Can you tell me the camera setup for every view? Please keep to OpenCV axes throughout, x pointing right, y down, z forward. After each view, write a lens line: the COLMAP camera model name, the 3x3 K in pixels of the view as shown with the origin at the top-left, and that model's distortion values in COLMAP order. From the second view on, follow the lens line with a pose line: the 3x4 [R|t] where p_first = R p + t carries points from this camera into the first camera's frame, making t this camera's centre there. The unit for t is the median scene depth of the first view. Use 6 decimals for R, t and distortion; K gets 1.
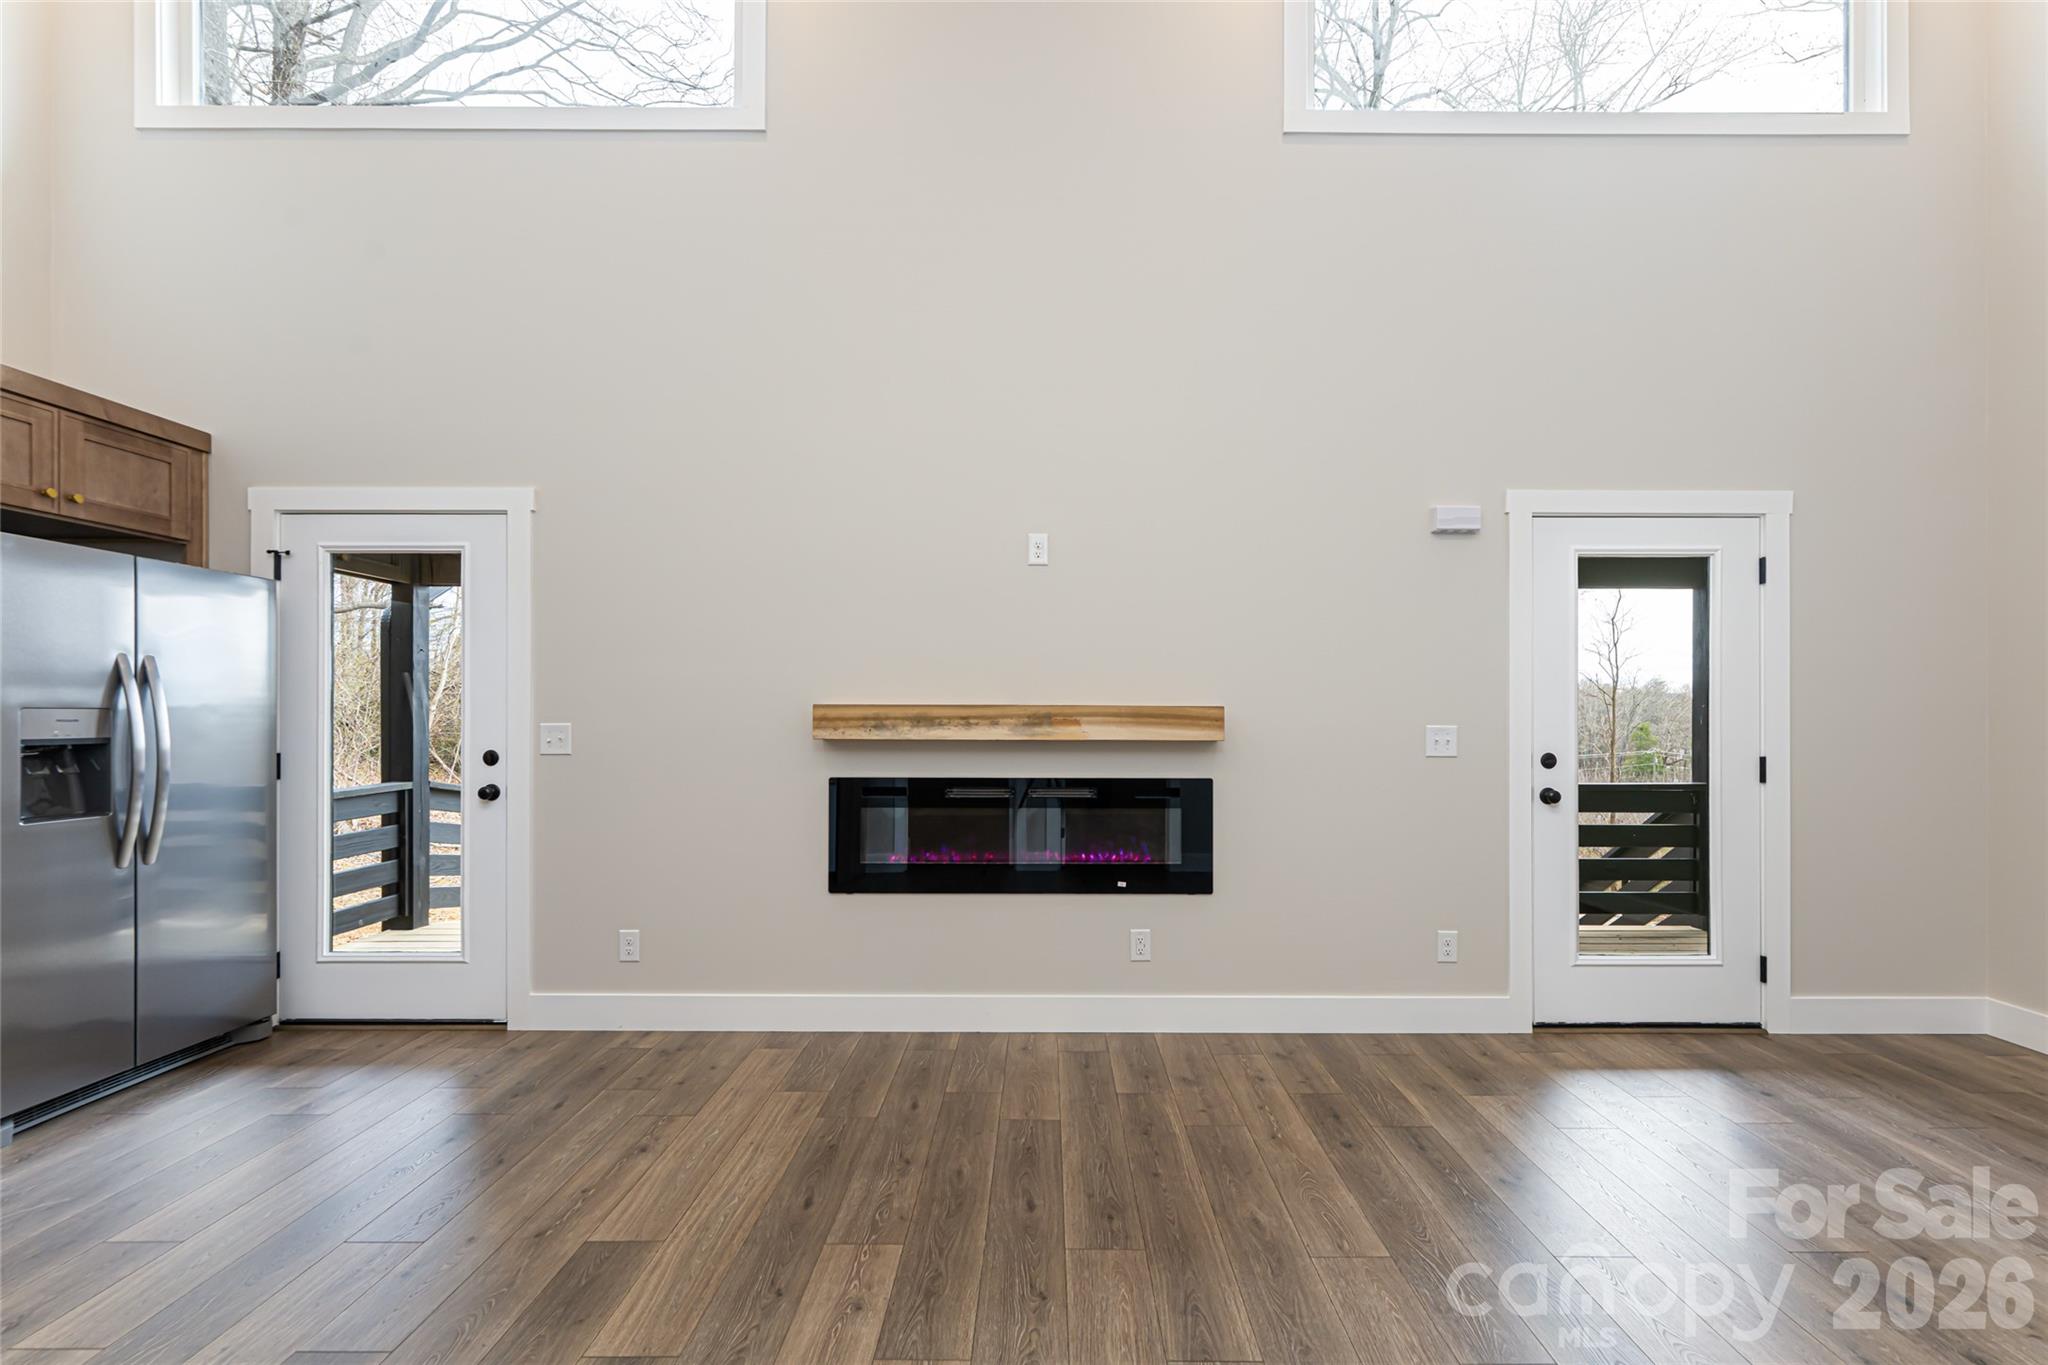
lens RADIAL K [[878.1, 0, 1028.9], [0, 878.1, 723.4], [0, 0, 1]] dist [-0.002354, -0.000396]
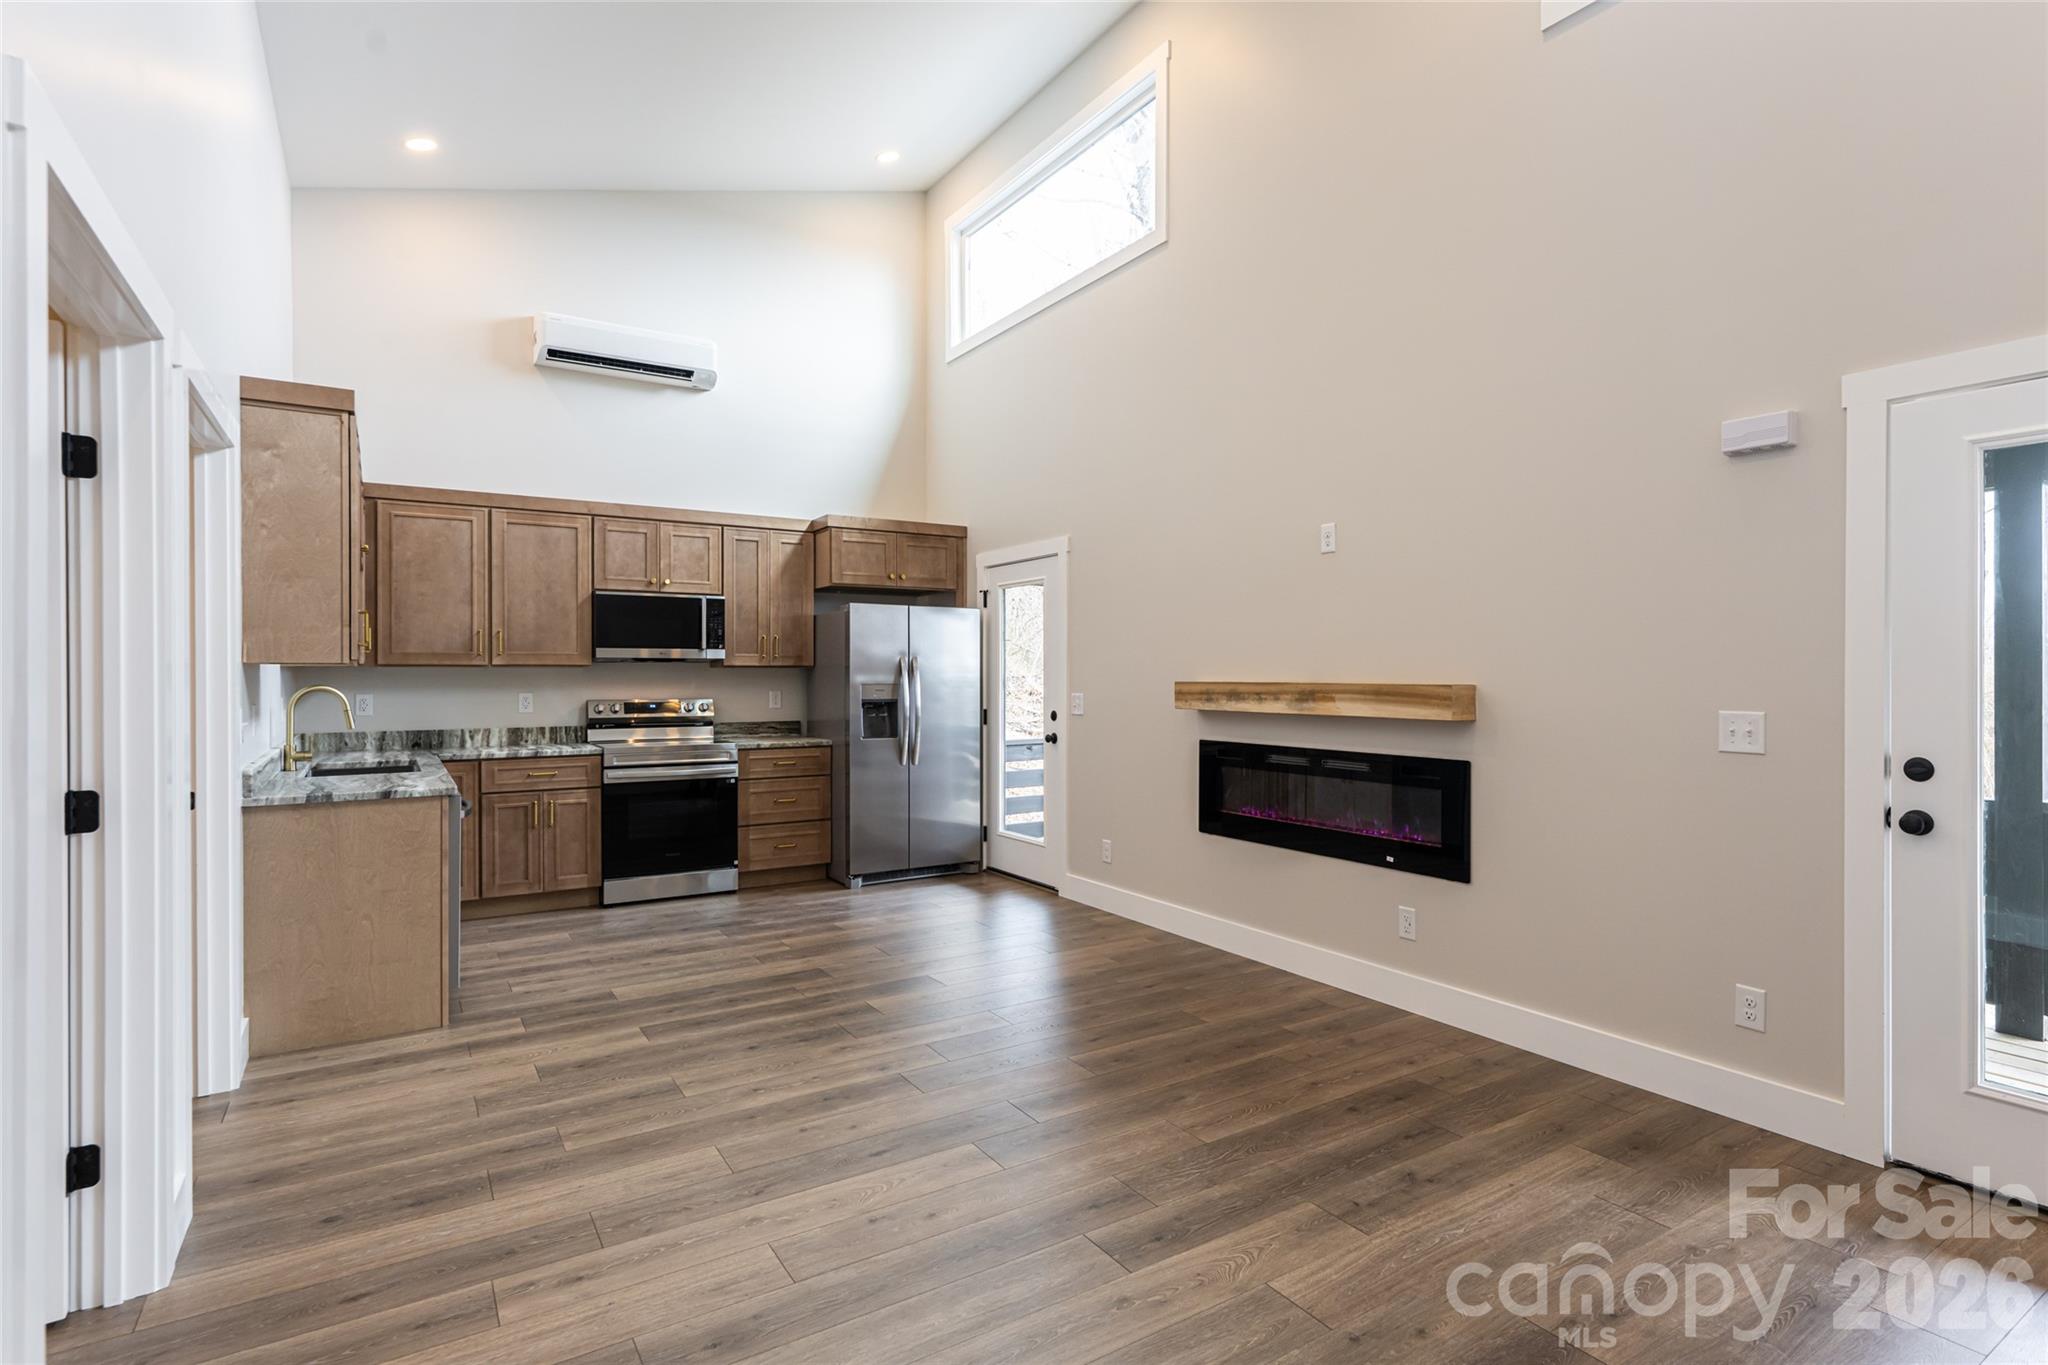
lens RADIAL K [[1026.1, 0, 1024.0], [0, 1026.1, 682.5], [0, 0, 1]] dist [0.002430, 0.000117]
pose [[0.525657, 0.003208, -0.850691, 0.917124], [-0.001414, 0.999995, 0.002897, -0.024346], [0.850695, -0.000319, 0.525659, 0.016193]]
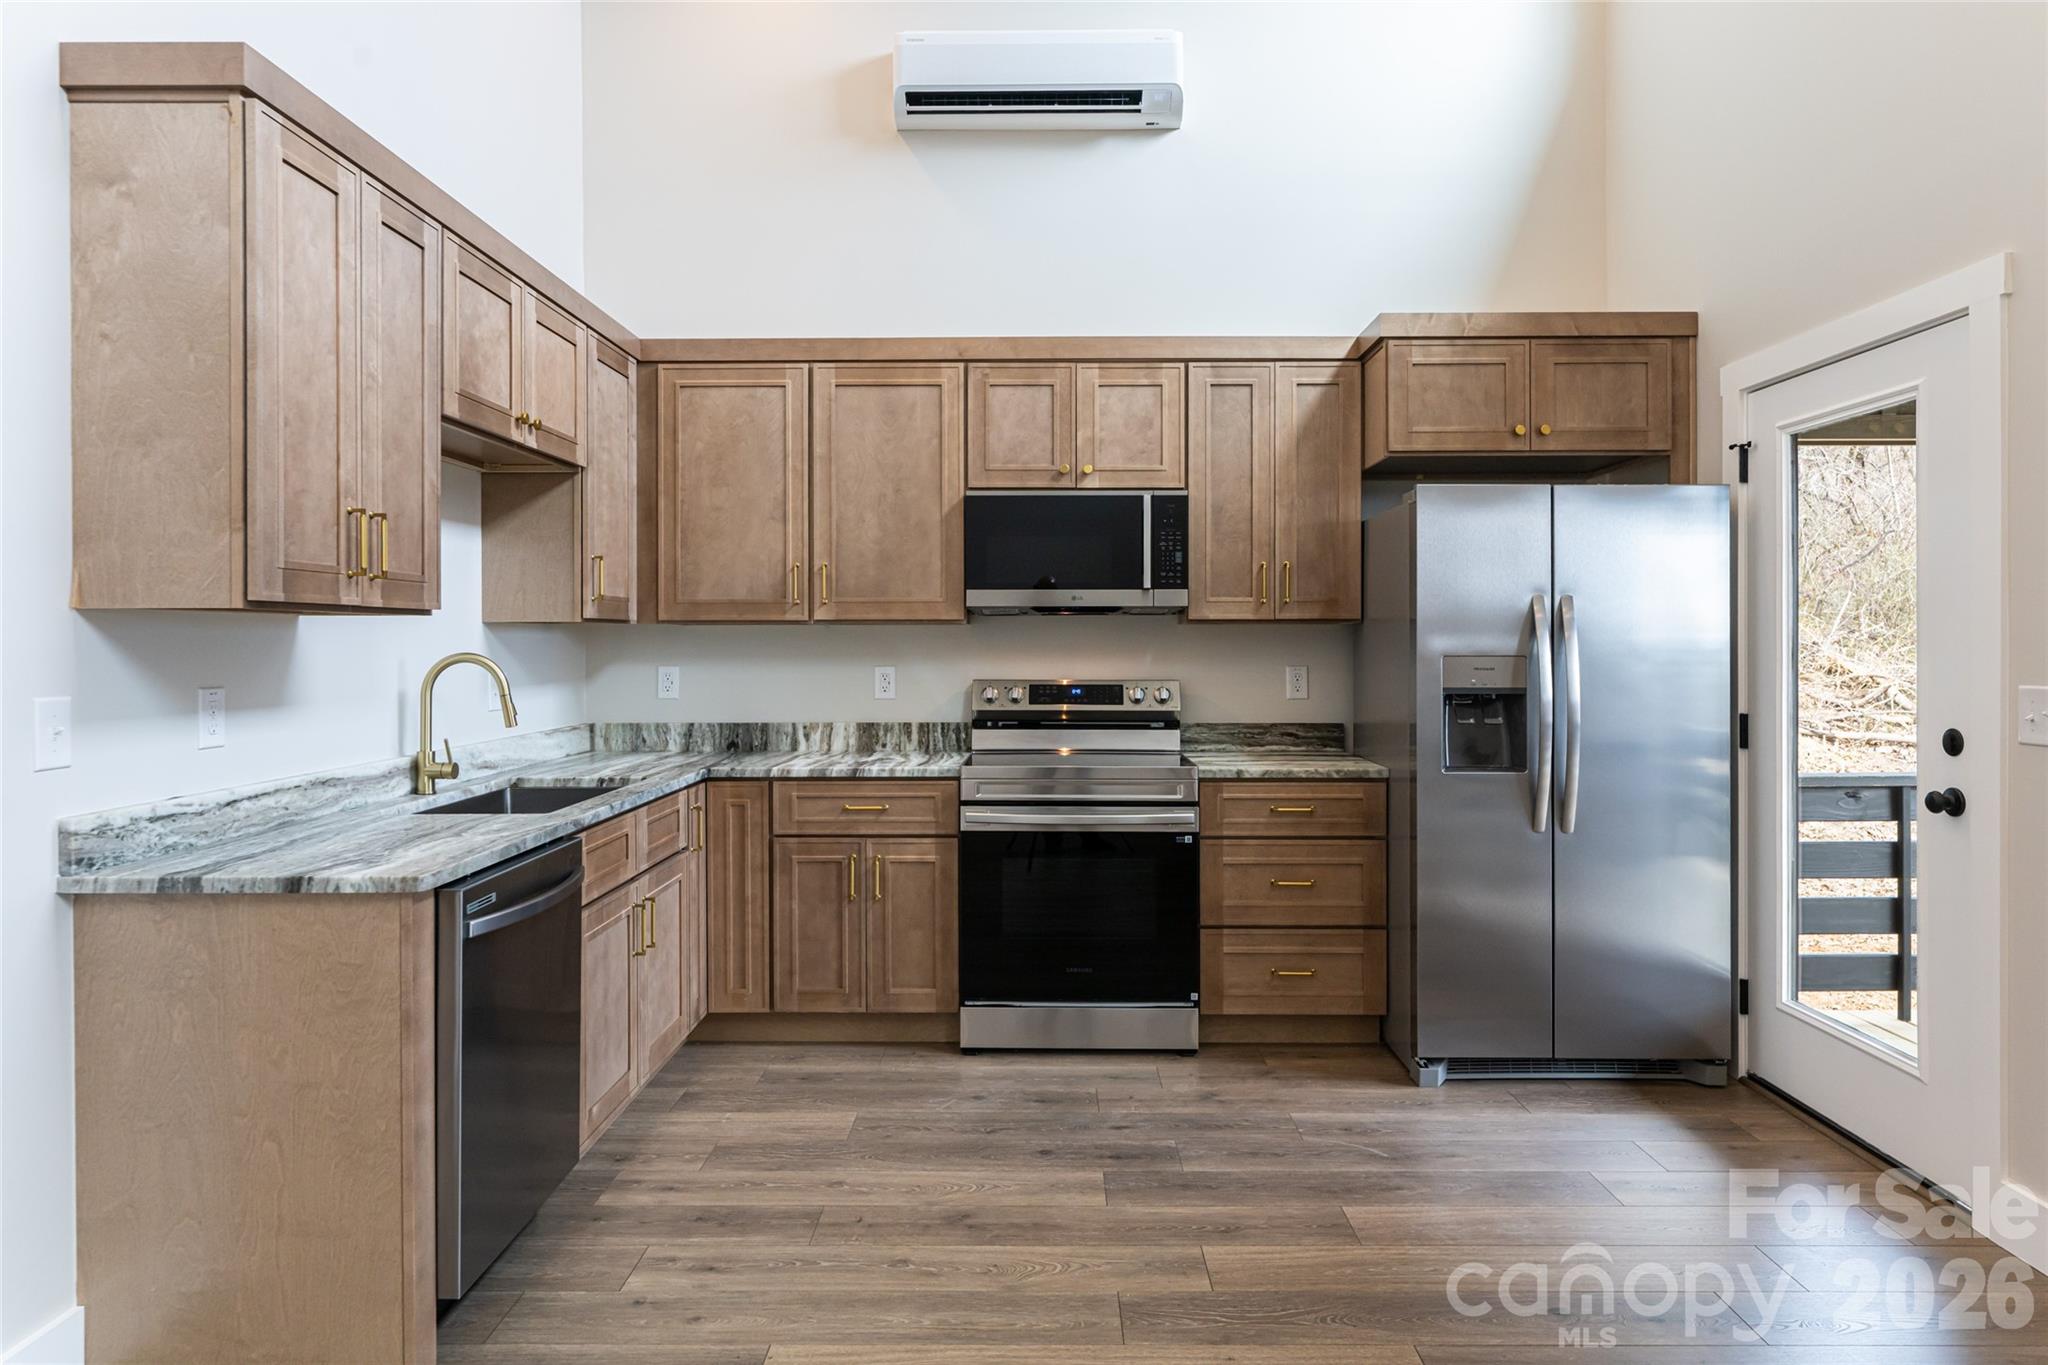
lens RADIAL K [[1241.1, 0, 1038.7], [0, 1241.1, 640.6], [0, 0, 1]] dist [-0.002378, 0.000147]
pose [[0.001077, -0.003862, -0.999992, 0.211411], [-0.003536, 0.999986, -0.003866, -0.022728], [0.999993, 0.003540, 0.001063, 0.412615]]
